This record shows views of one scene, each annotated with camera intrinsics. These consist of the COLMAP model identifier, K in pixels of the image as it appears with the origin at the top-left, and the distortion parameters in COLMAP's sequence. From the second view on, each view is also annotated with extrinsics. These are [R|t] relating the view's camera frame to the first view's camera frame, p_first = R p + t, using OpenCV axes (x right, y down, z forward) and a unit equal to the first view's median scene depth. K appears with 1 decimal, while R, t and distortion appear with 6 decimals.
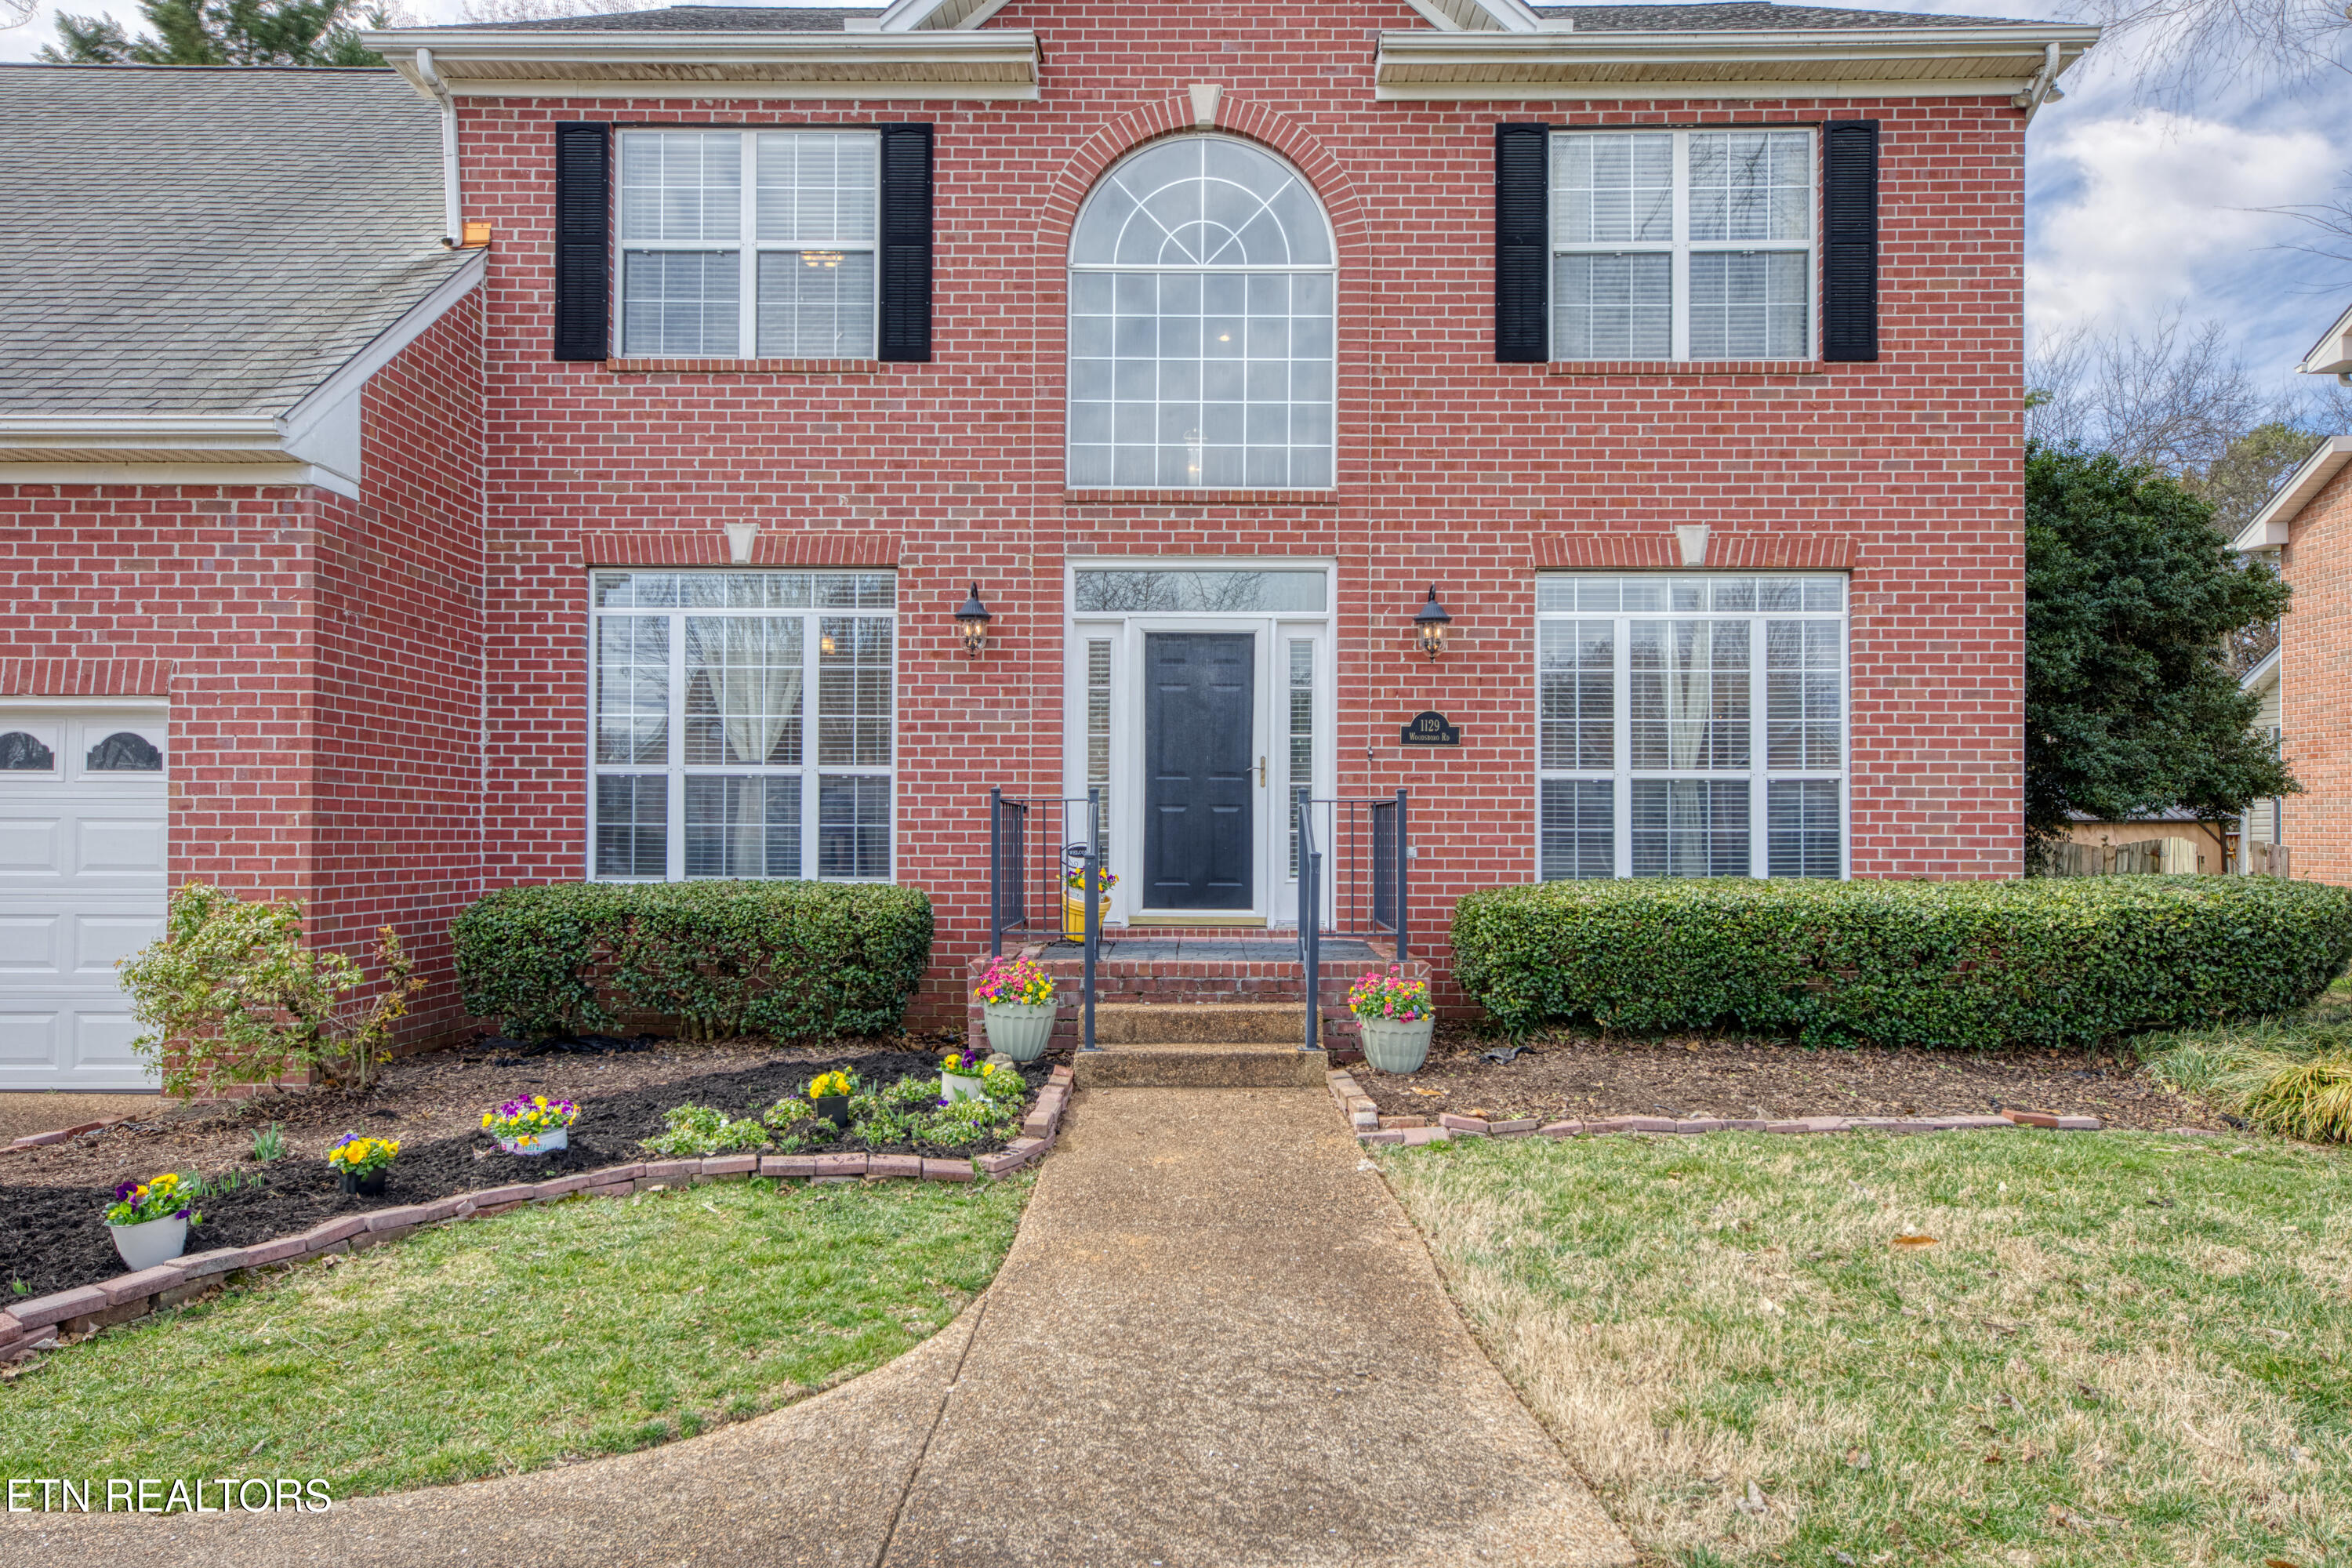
lens RADIAL K [[1567.9, 0, 1173.1], [0, 1567.9, 788.2], [0, 0, 1]] dist [0.012969, 0.008706]
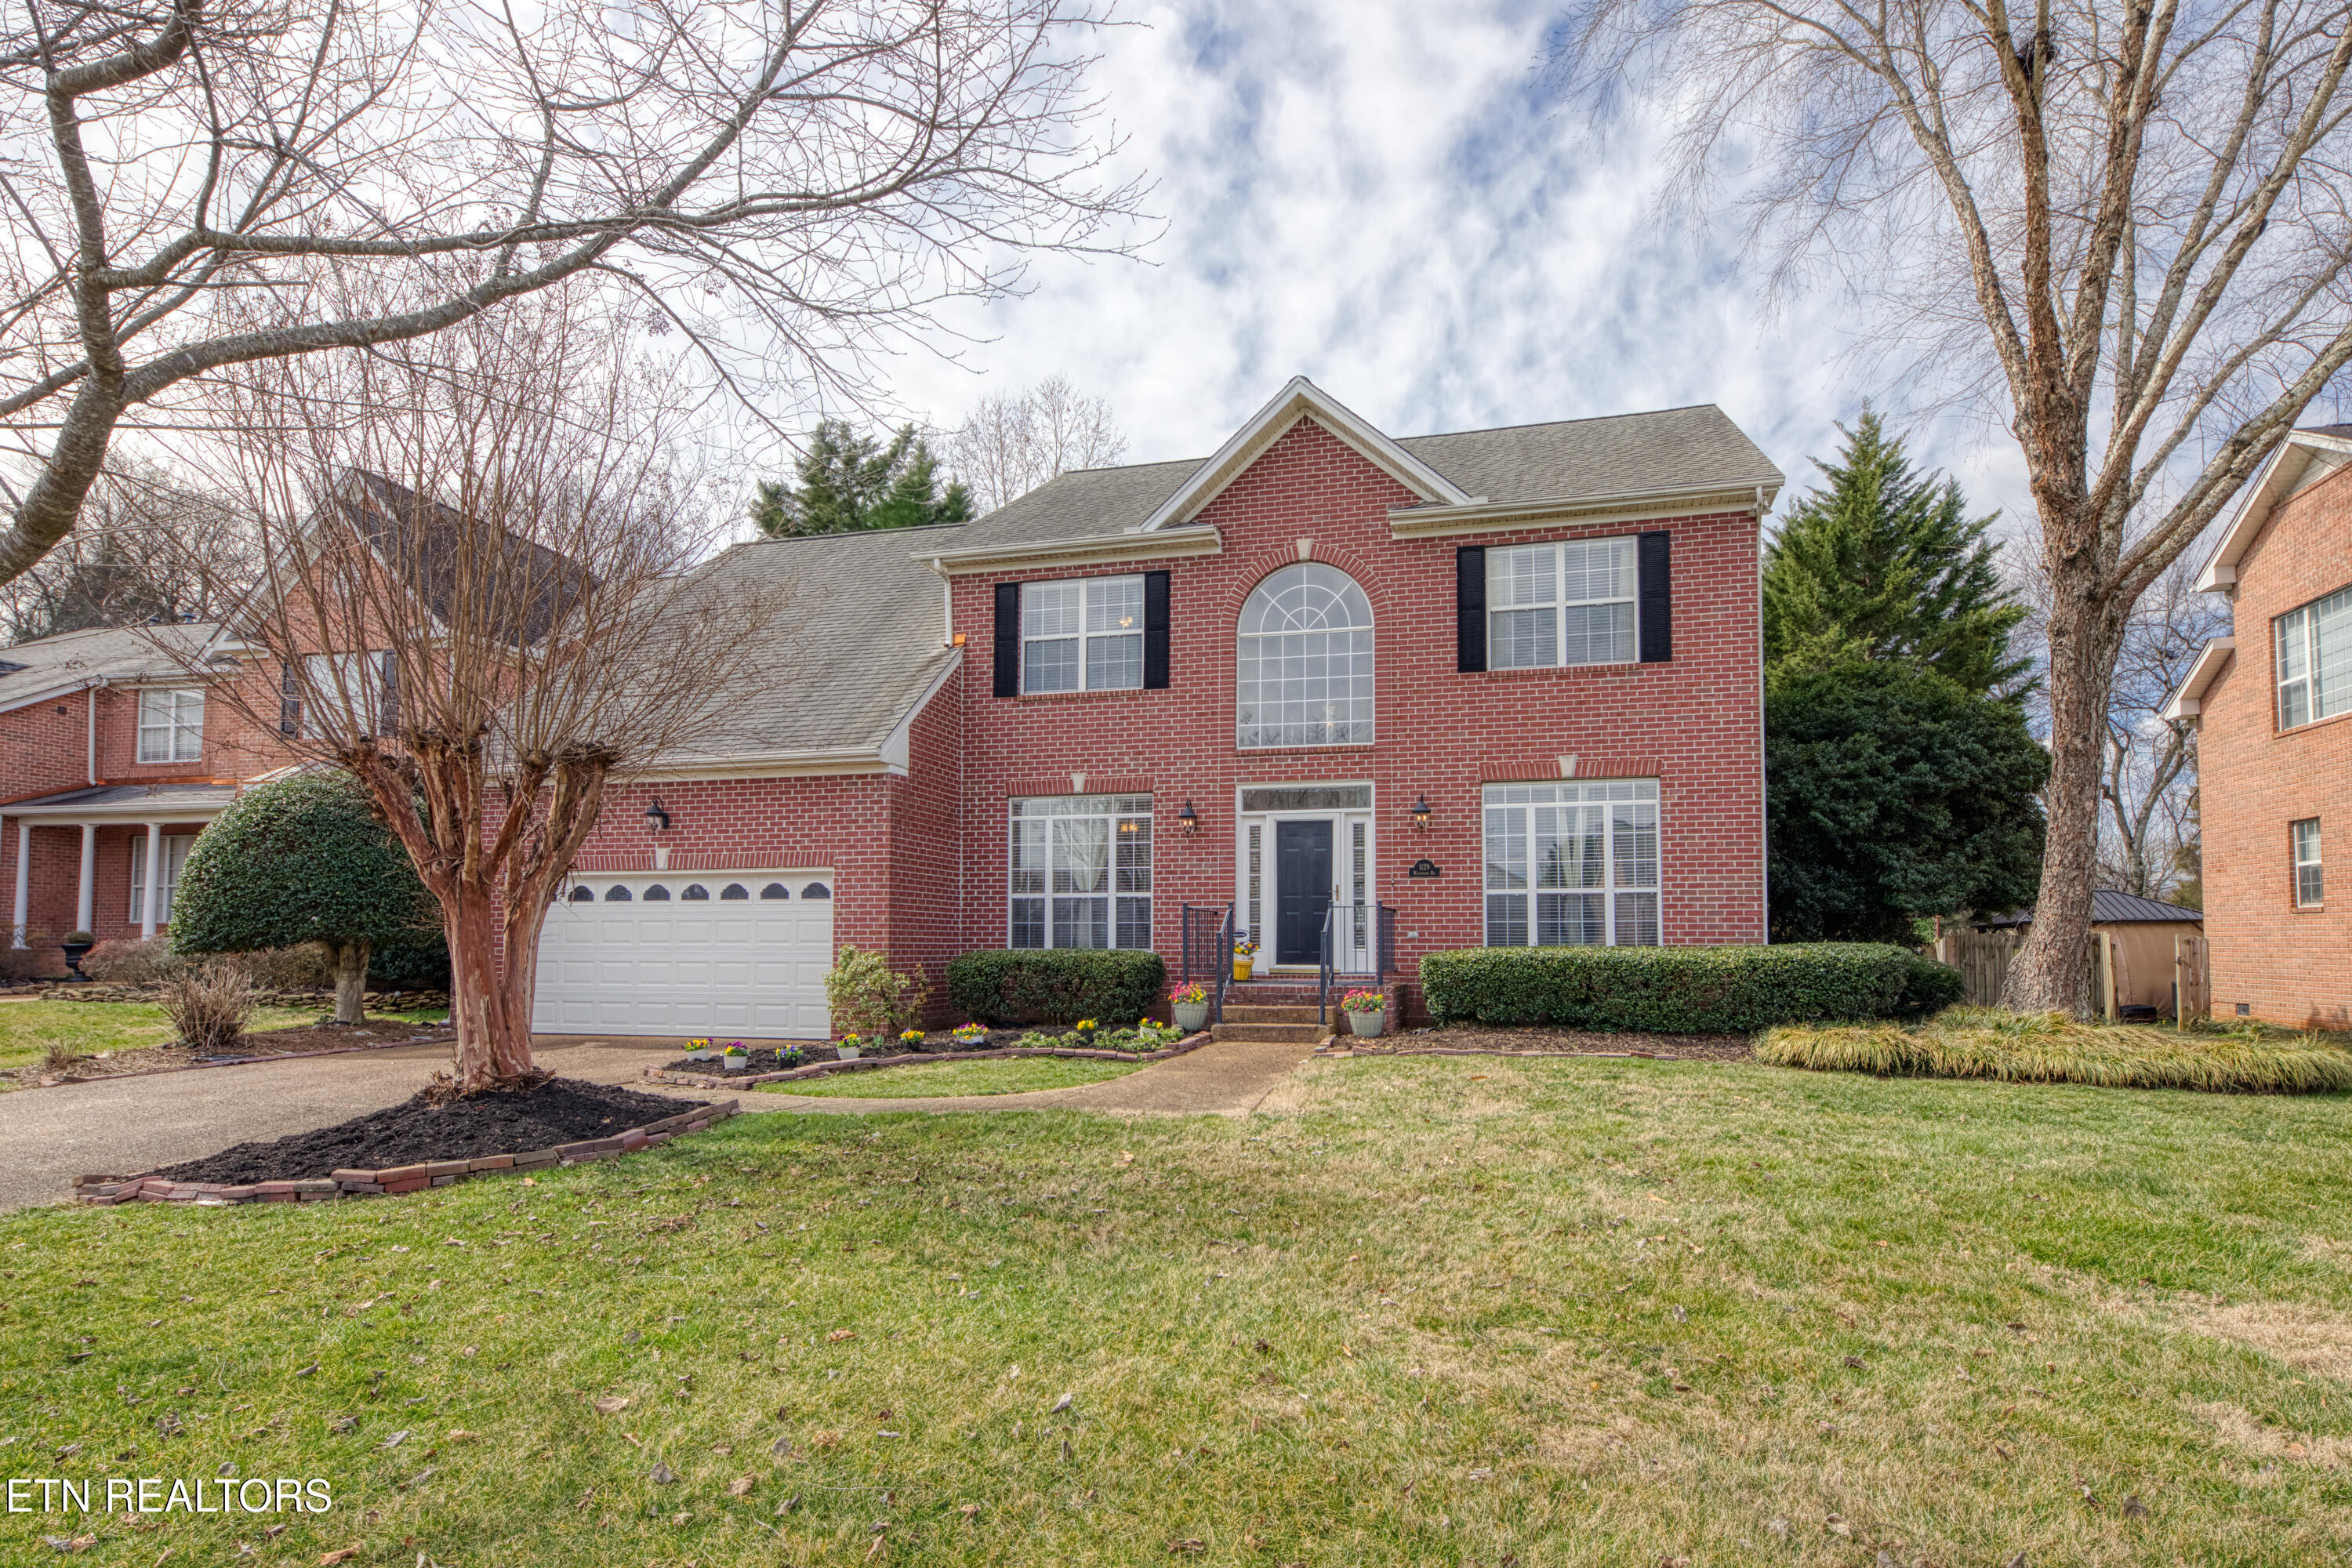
lens RADIAL K [[1273.9, 0, 1181.8], [0, 1273.9, 828.8], [0, 0, 1]] dist [-0.001154, -0.000060]
pose [[0.966882, -0.026539, -0.253839, 0.268624], [0.010519, 0.997878, -0.064259, 0.009493], [0.255006, 0.059461, 0.965109, -0.546269]]
